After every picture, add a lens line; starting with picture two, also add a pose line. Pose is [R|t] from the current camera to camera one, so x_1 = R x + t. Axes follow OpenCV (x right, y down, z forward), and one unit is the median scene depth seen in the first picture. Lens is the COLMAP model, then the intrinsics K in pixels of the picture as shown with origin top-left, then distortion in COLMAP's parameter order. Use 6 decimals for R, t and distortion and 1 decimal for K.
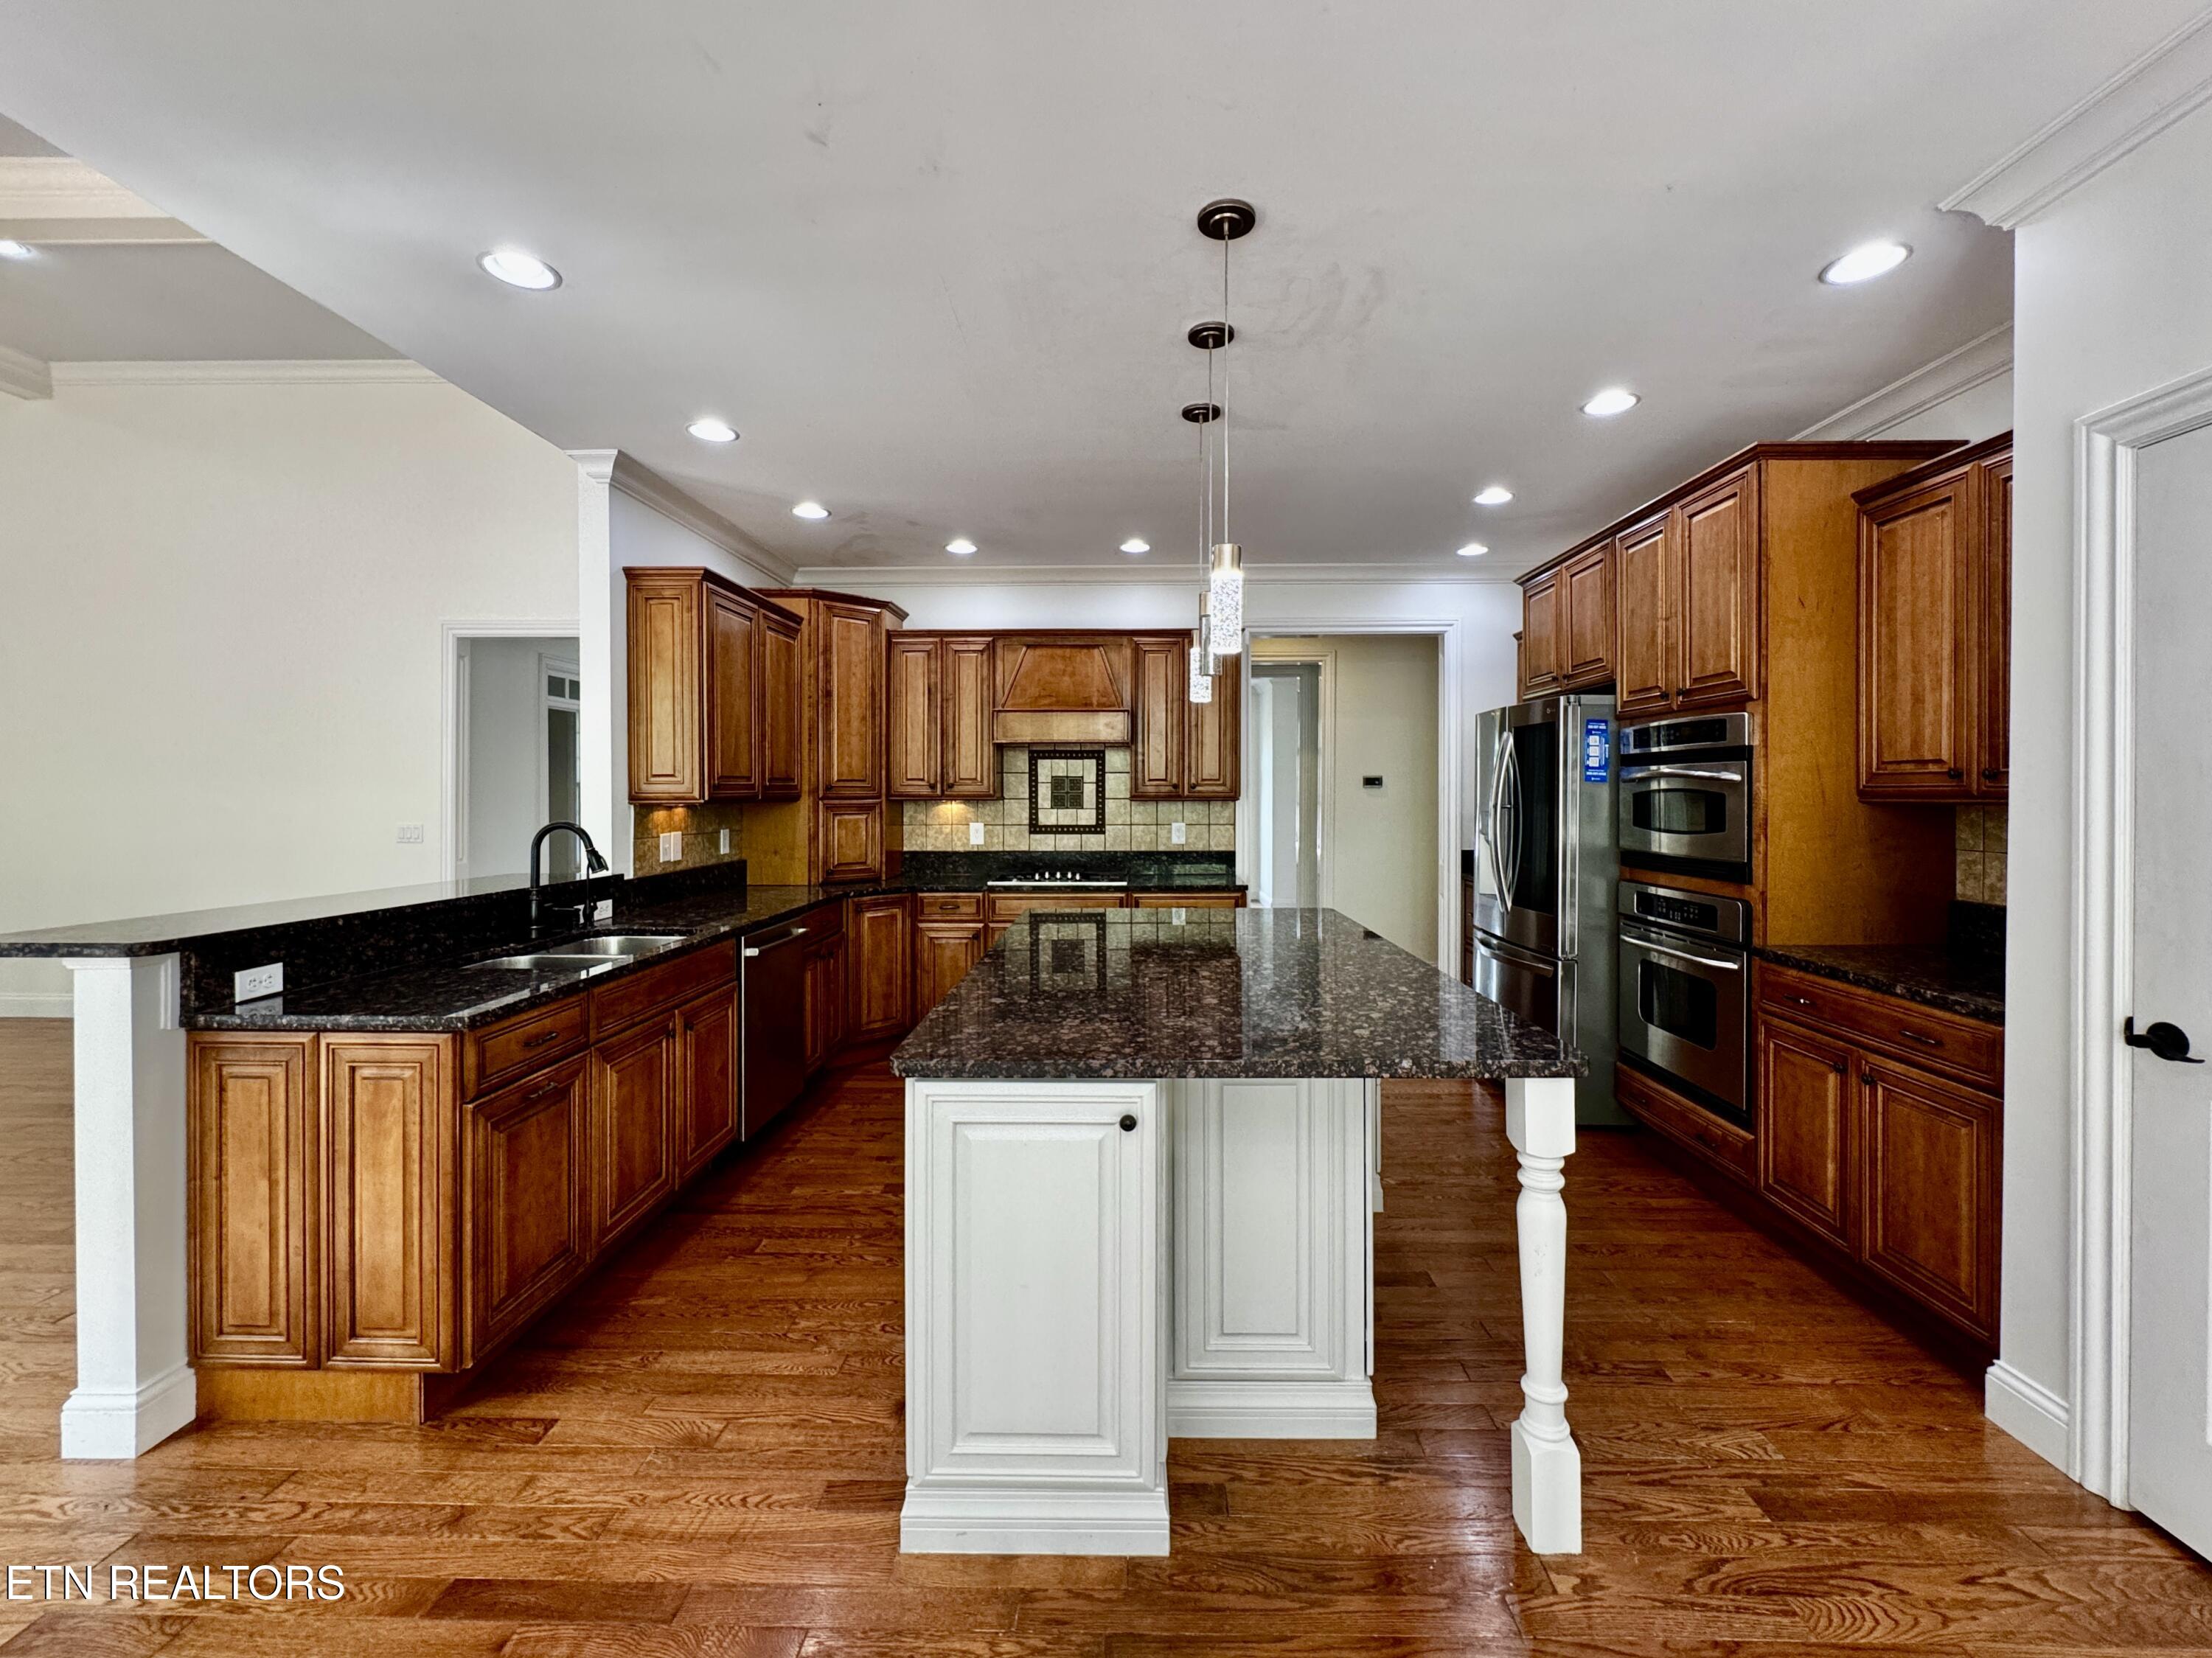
lens RADIAL K [[891.9, 0, 1102.9], [0, 891.9, 799.6], [0, 0, 1]] dist [-0.004159, 0.000531]
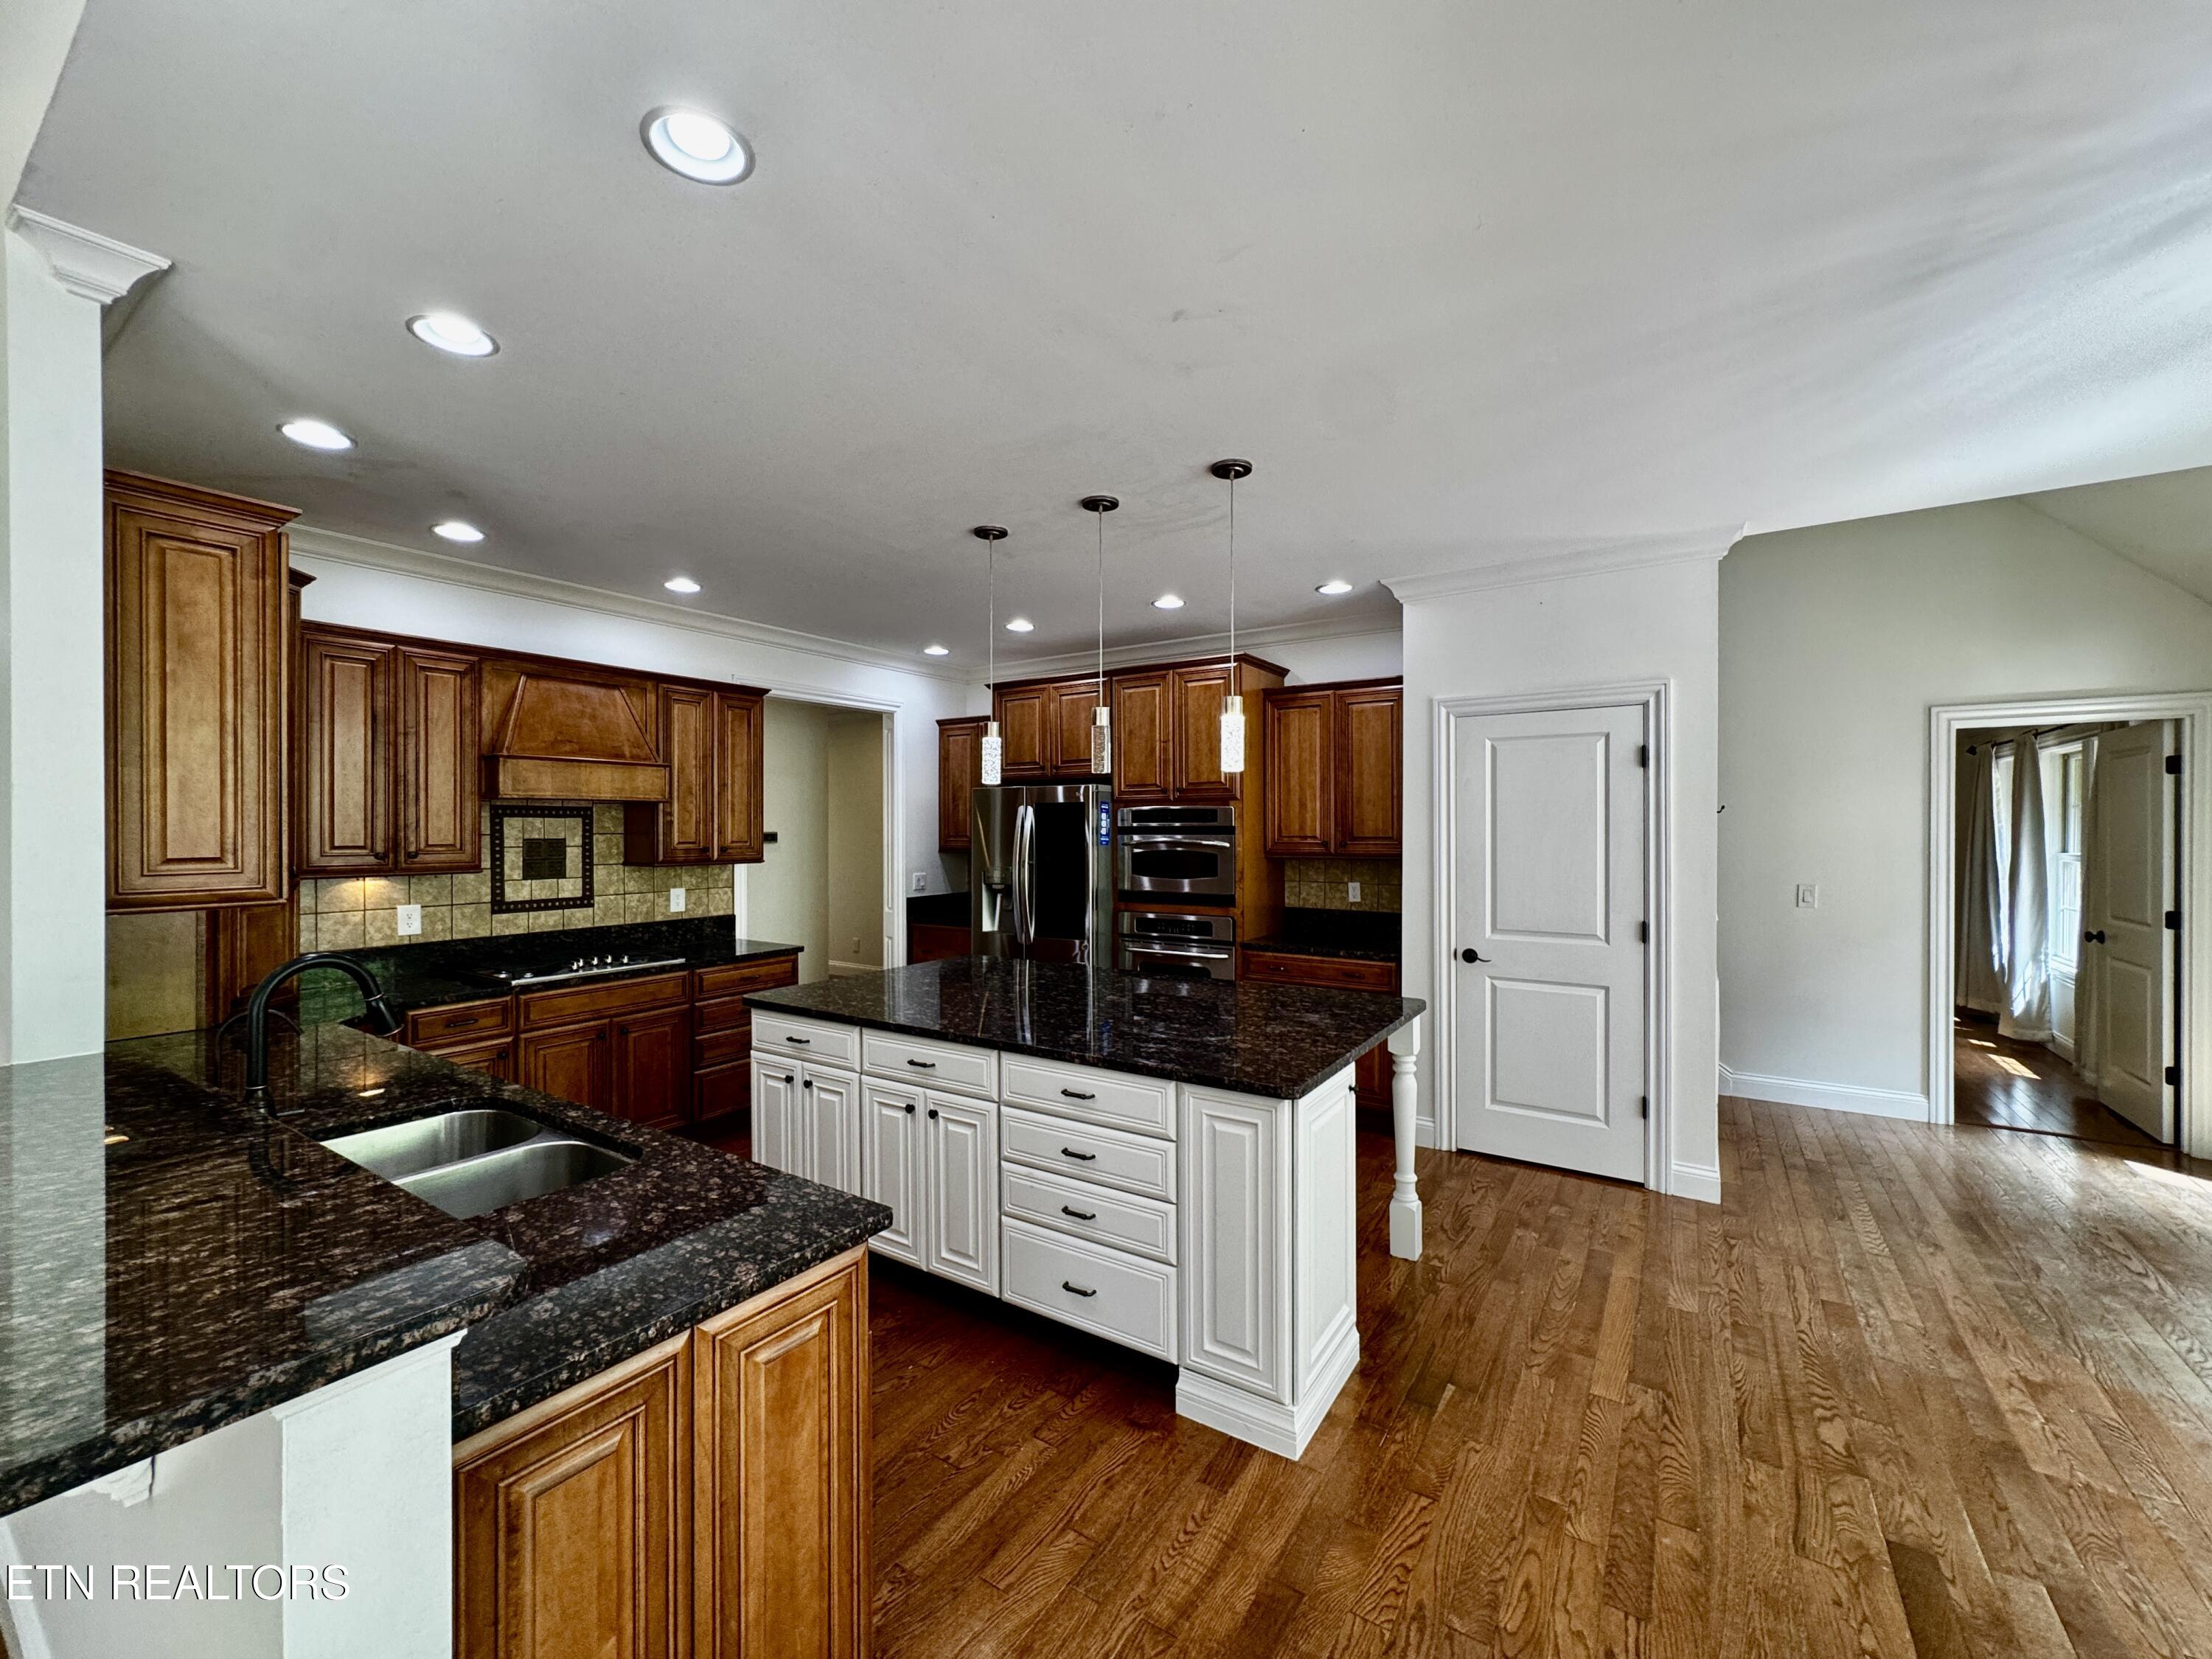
lens RADIAL K [[892.0, 0, 1074.9], [0, 892.0, 827.1], [0, 0, 1]] dist [-0.004159, 0.000531]
pose [[0.550580, -0.000413, 0.834782, -0.686637], [0.011369, 0.999911, -0.007004, -0.039415], [-0.834705, 0.013347, 0.550536, 0.243776]]
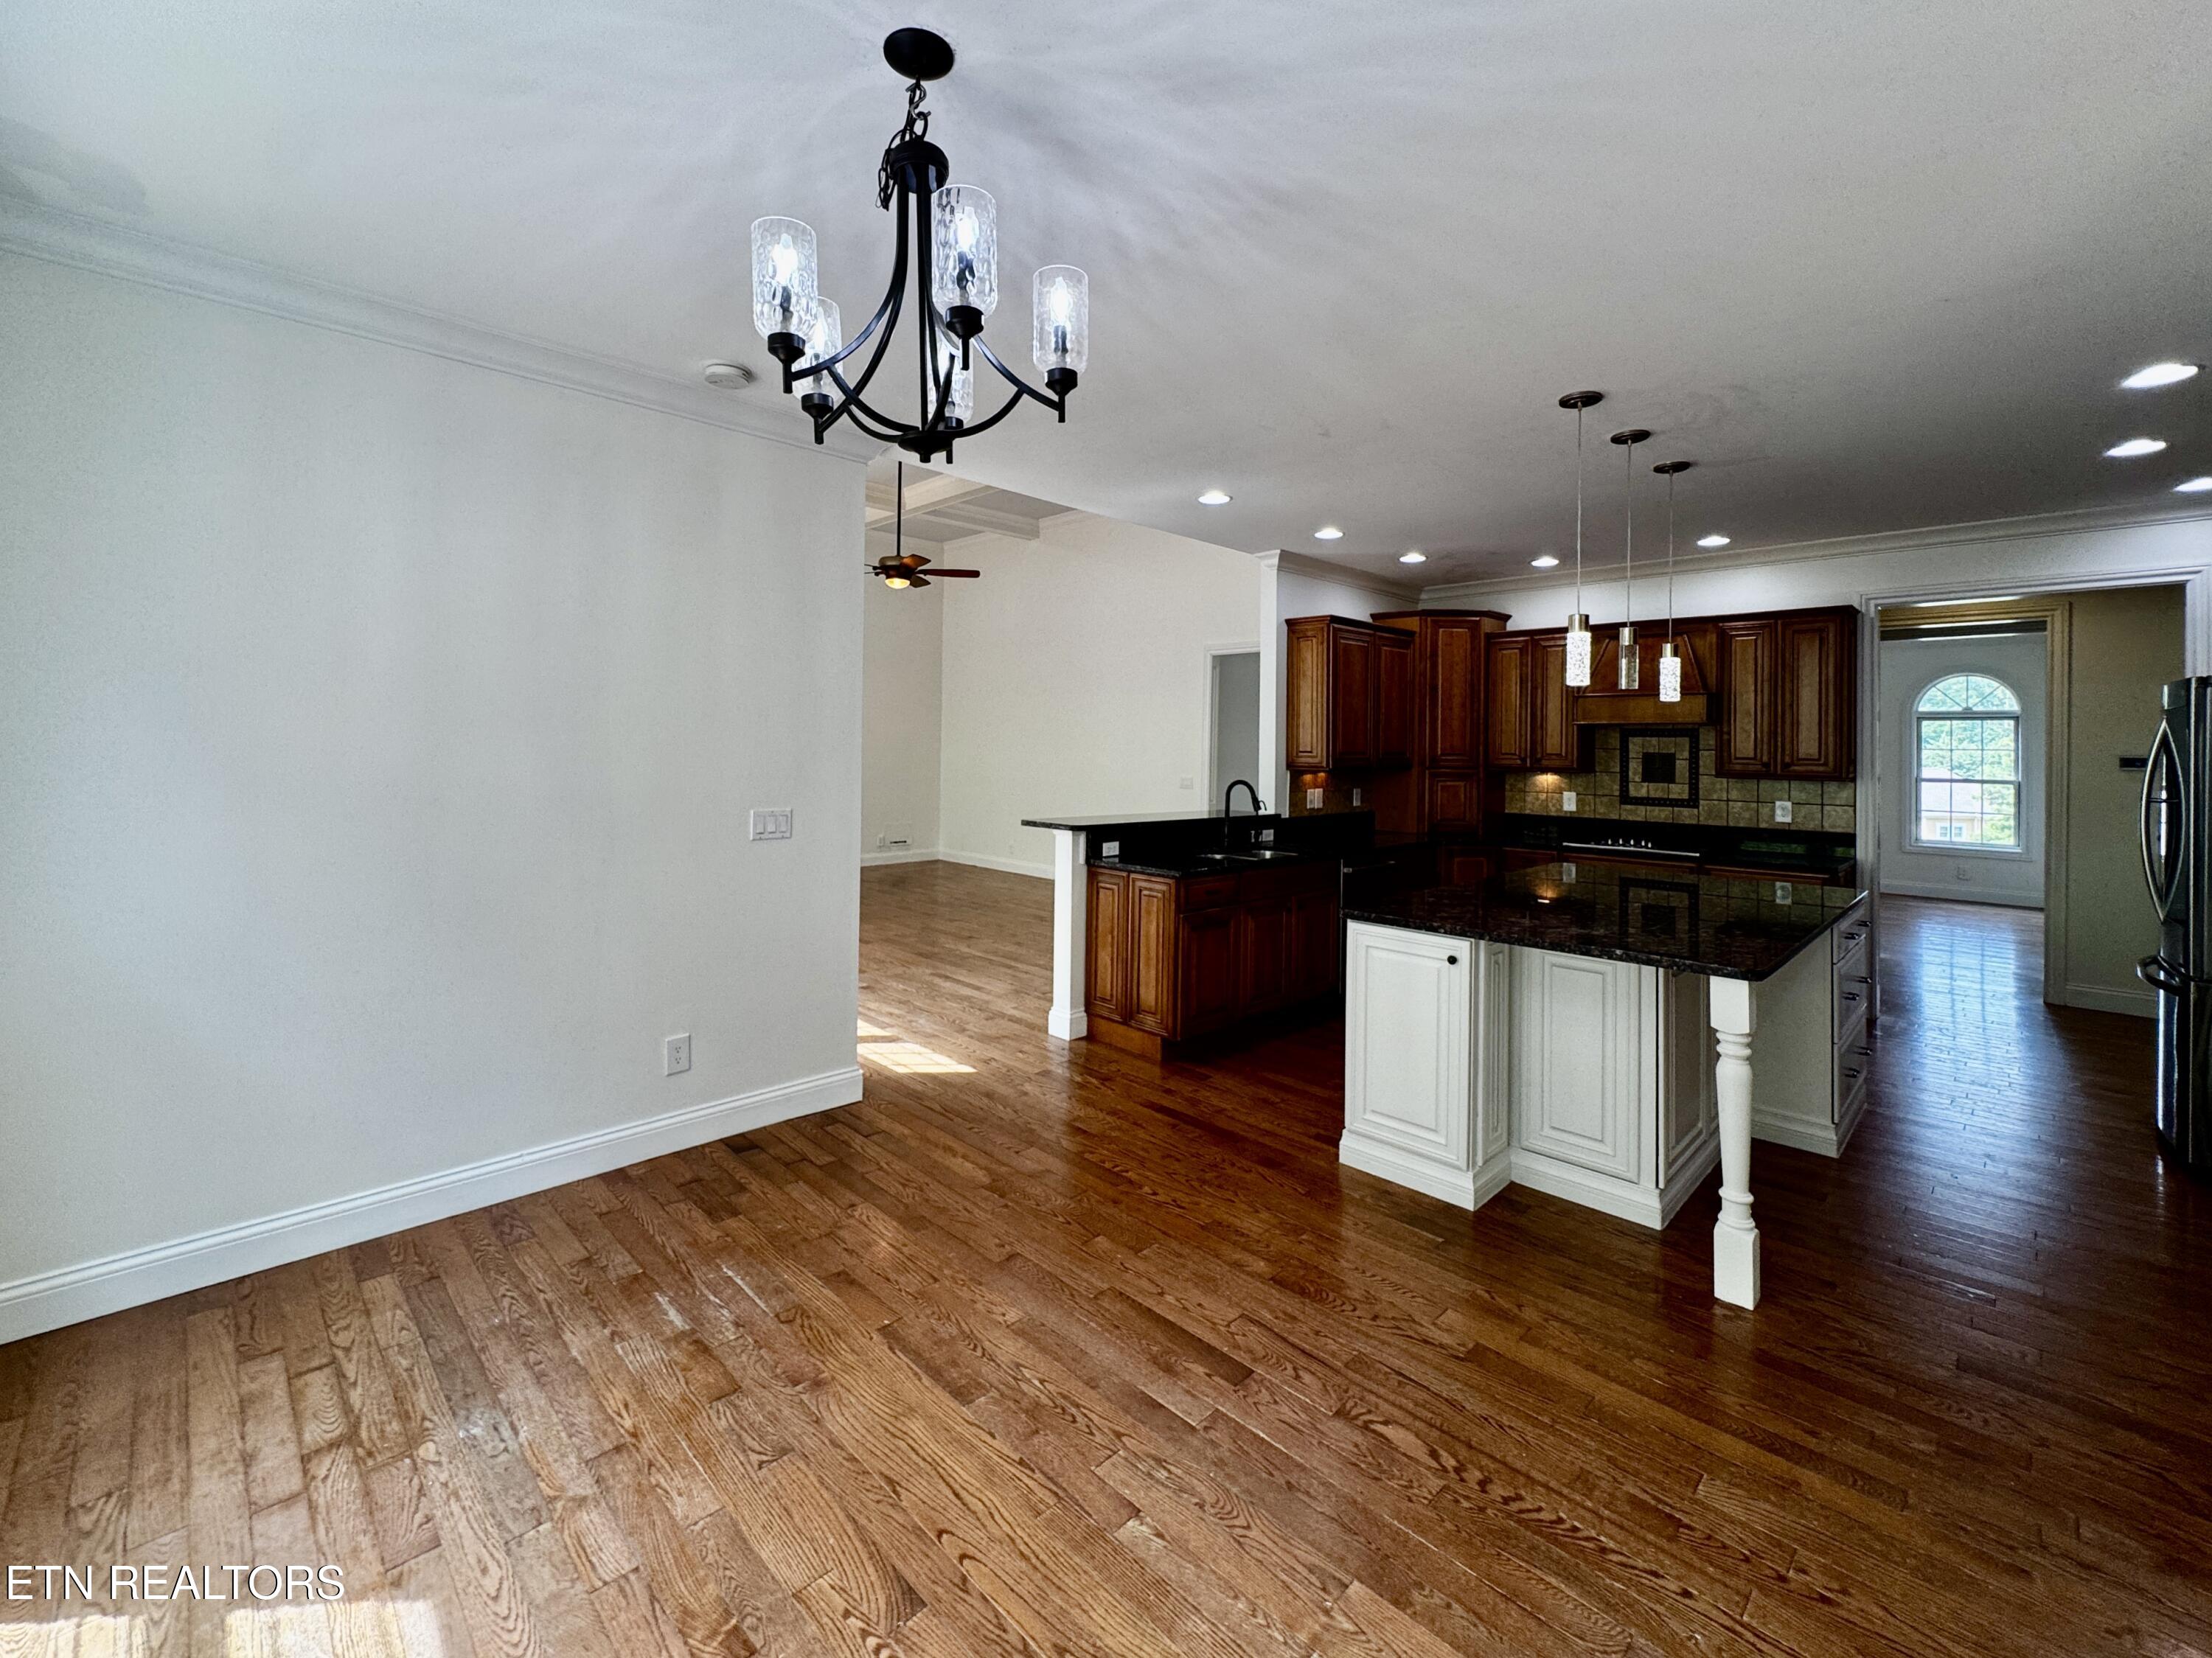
lens RADIAL K [[891.9, 0, 1122.6], [0, 891.9, 733.1], [0, 0, 1]] dist [-0.004159, 0.000531]
pose [[0.726605, 0.000041, -0.687055, 0.352638], [-0.020357, 0.999562, -0.021469, -0.020940], [0.686754, 0.029586, 0.726288, -0.354838]]
